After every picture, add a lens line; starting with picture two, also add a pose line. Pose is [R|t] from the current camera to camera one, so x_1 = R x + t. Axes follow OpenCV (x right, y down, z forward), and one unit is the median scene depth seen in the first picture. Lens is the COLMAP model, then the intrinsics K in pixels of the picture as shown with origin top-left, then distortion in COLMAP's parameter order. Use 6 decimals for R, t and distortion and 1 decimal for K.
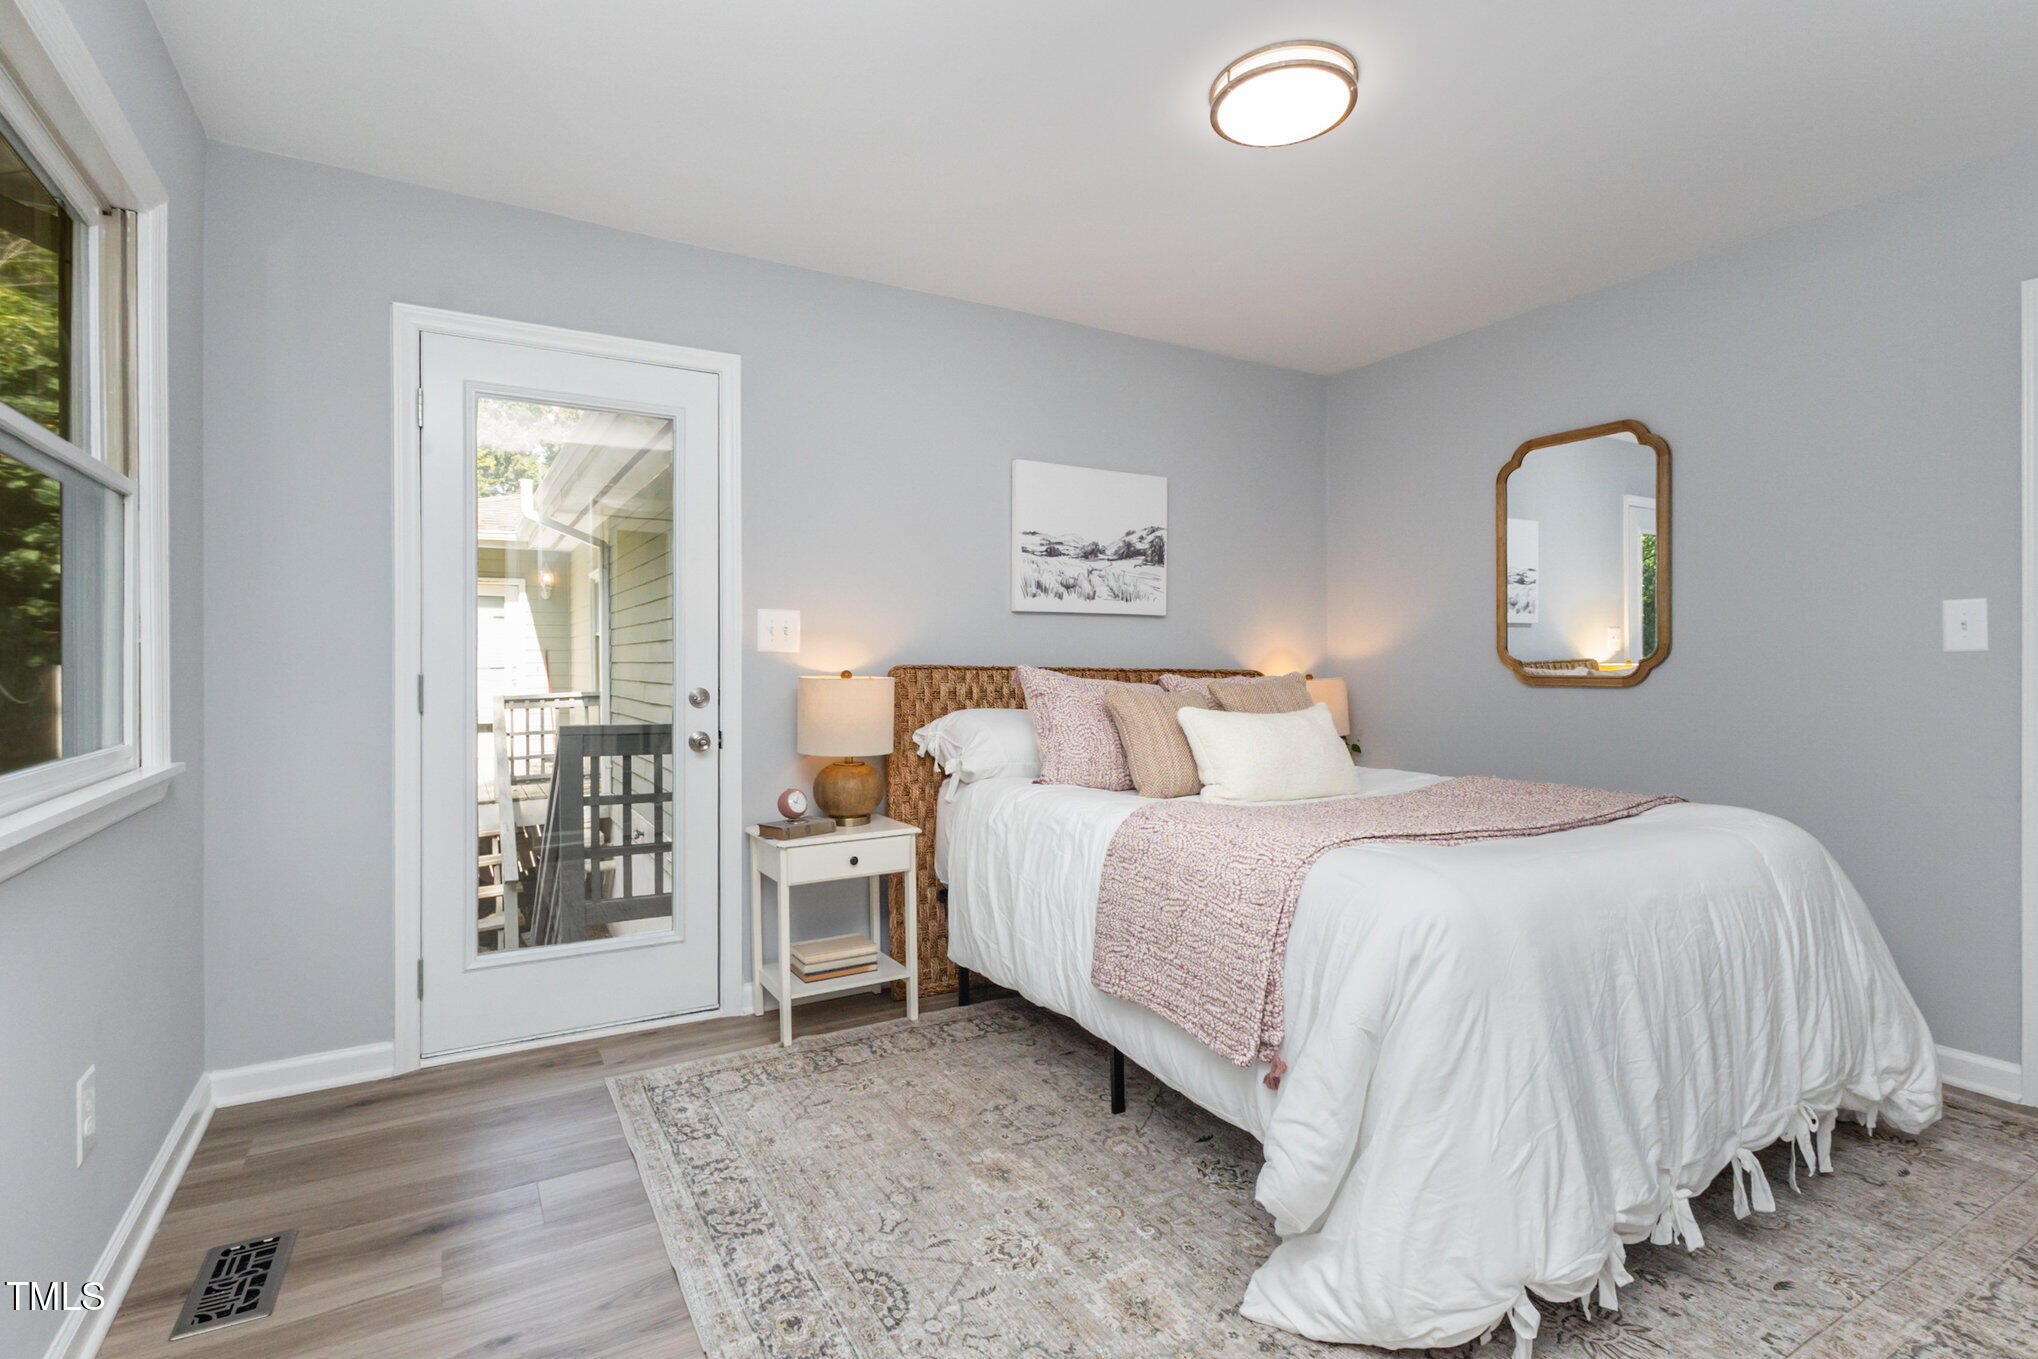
lens RADIAL K [[987.3, 0, 1019.3], [0, 987.3, 669.2], [0, 0, 1]] dist [0.000391, 0.000008]
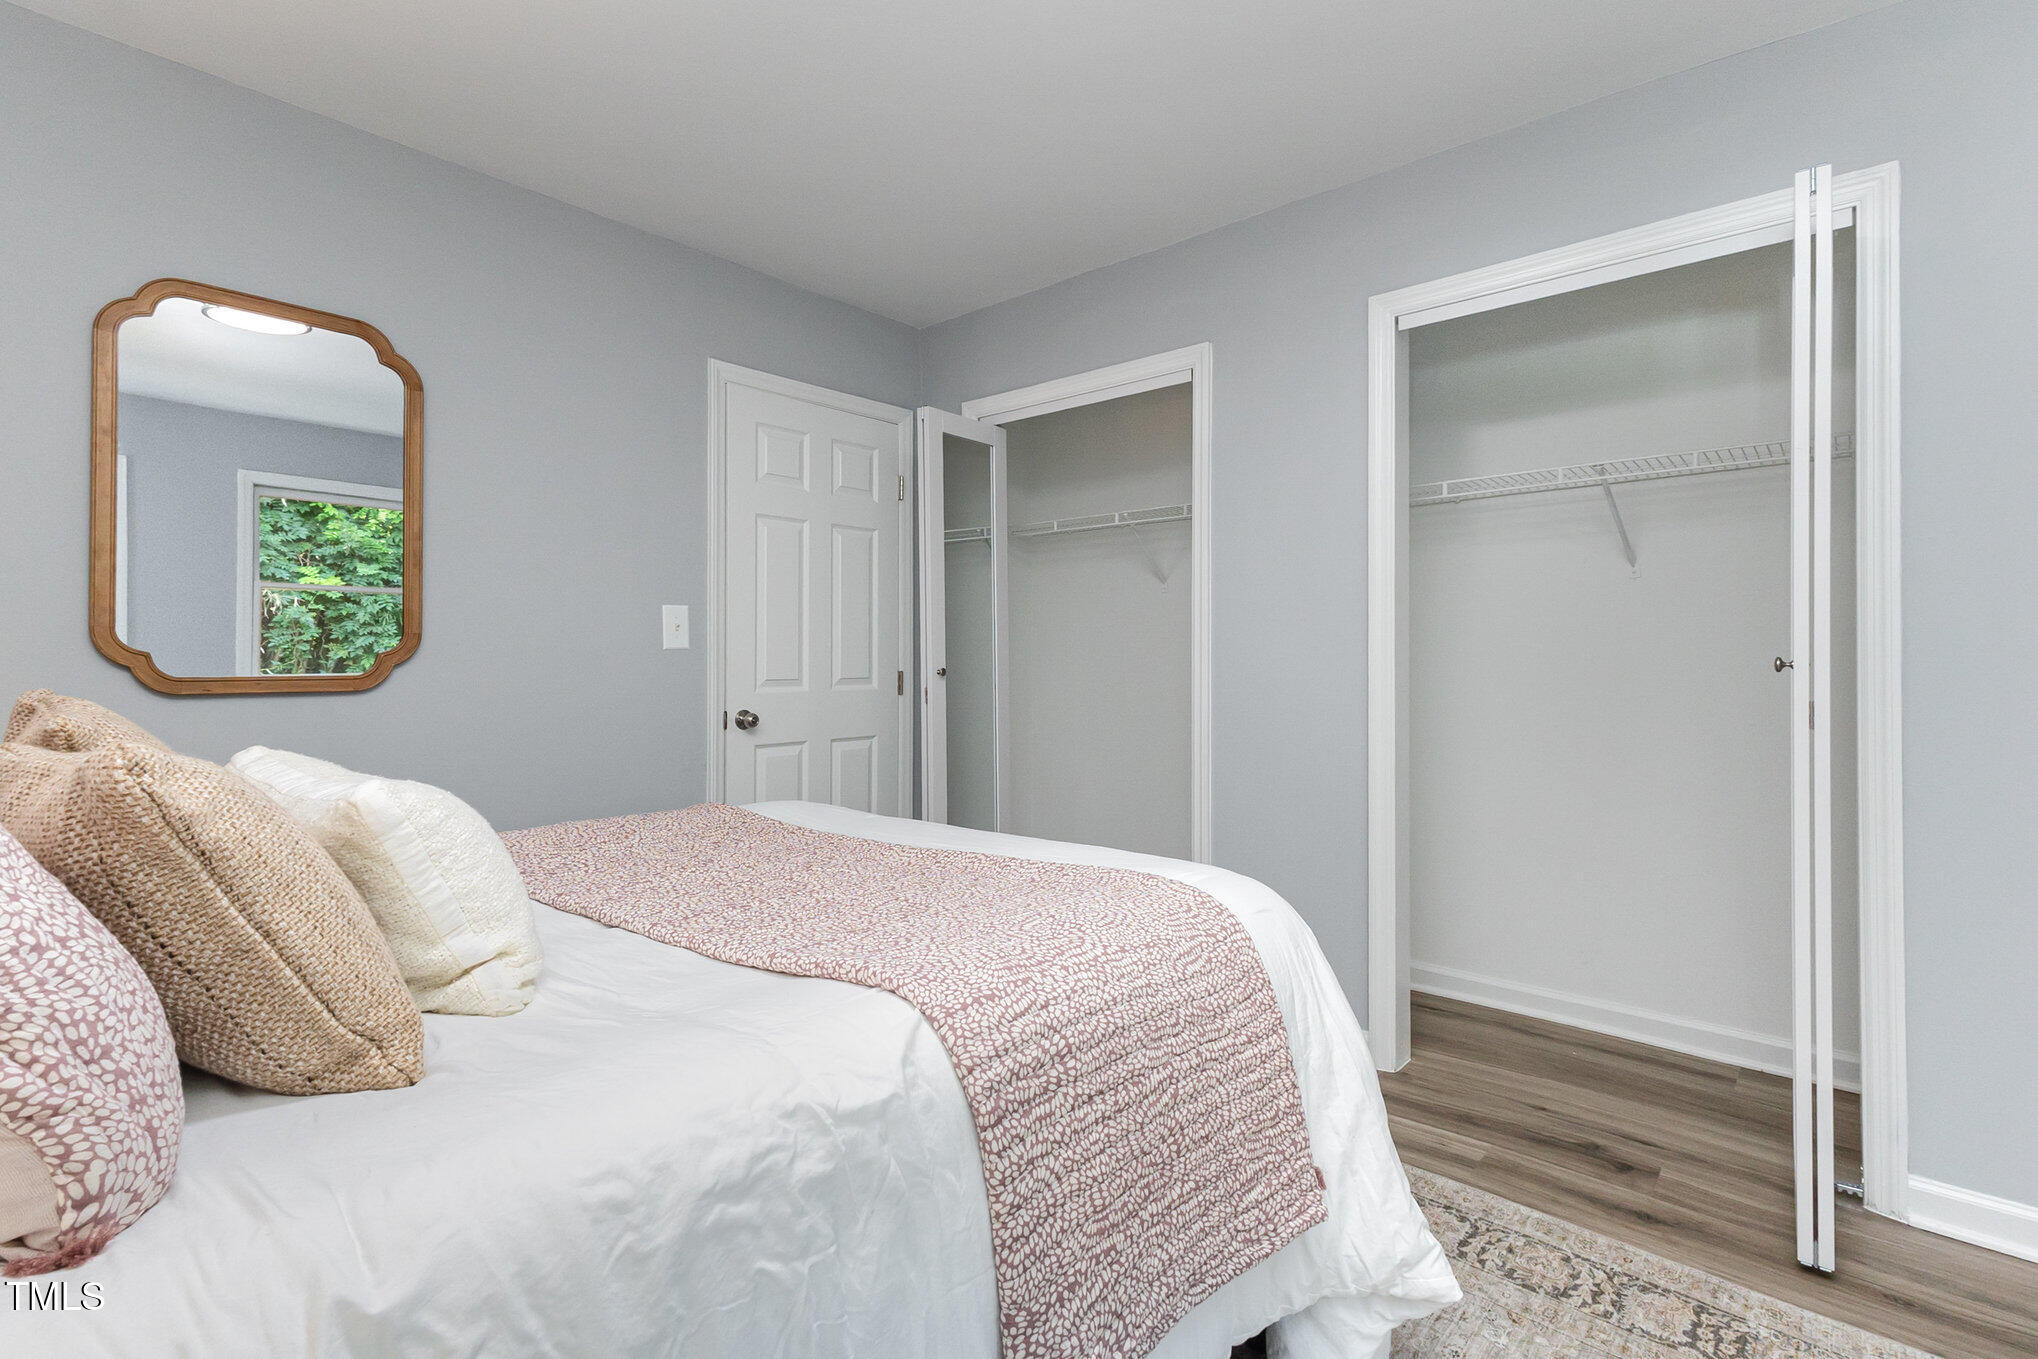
lens RADIAL K [[953.1, 0, 1018.2], [0, 953.1, 663.7], [0, 0, 1]] dist [0.021116, 0.000070]
pose [[-0.303783, -0.004214, 0.952732, -0.204645], [0.005939, 0.999962, 0.006316, -0.004667], [-0.952723, 0.007577, -0.303747, 0.770707]]
